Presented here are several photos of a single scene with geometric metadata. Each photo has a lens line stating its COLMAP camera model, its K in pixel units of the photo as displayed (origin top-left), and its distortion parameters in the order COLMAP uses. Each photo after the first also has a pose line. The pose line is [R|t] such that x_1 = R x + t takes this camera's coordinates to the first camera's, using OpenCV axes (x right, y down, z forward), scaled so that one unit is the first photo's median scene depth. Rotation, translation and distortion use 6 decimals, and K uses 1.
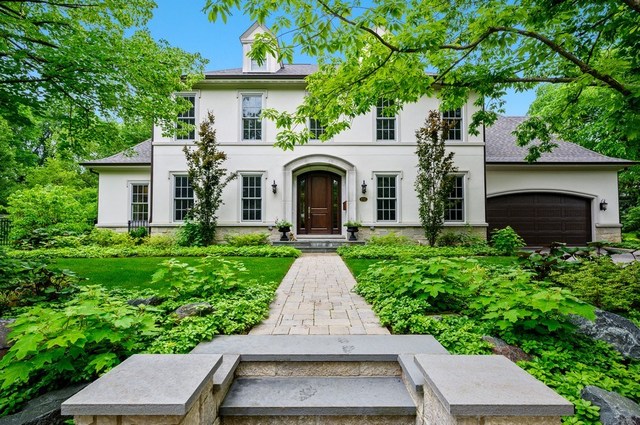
lens RADIAL K [[316.8, 0, 318.3], [0, 316.8, 199.9], [0, 0, 1]] dist [0.005393, 0.000804]
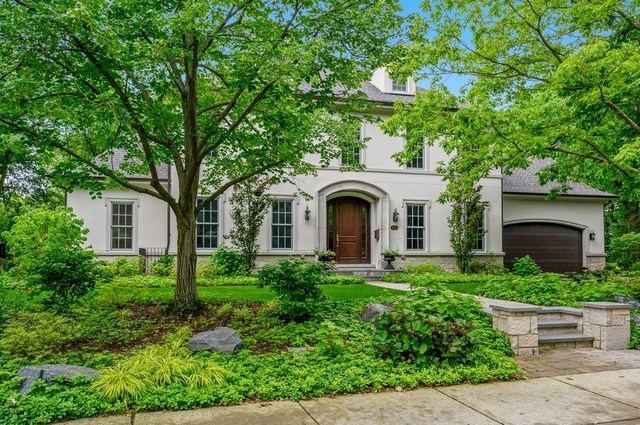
lens RADIAL K [[467.7, 0, 319.8], [0, 467.7, 215.7], [0, 0, 1]] dist [-0.011878, -0.003046]
pose [[0.972129, 0.022119, 0.233399, -0.419600], [-0.022399, 0.999748, -0.001451, -0.031832], [-0.233372, -0.003817, 0.972380, -0.355402]]
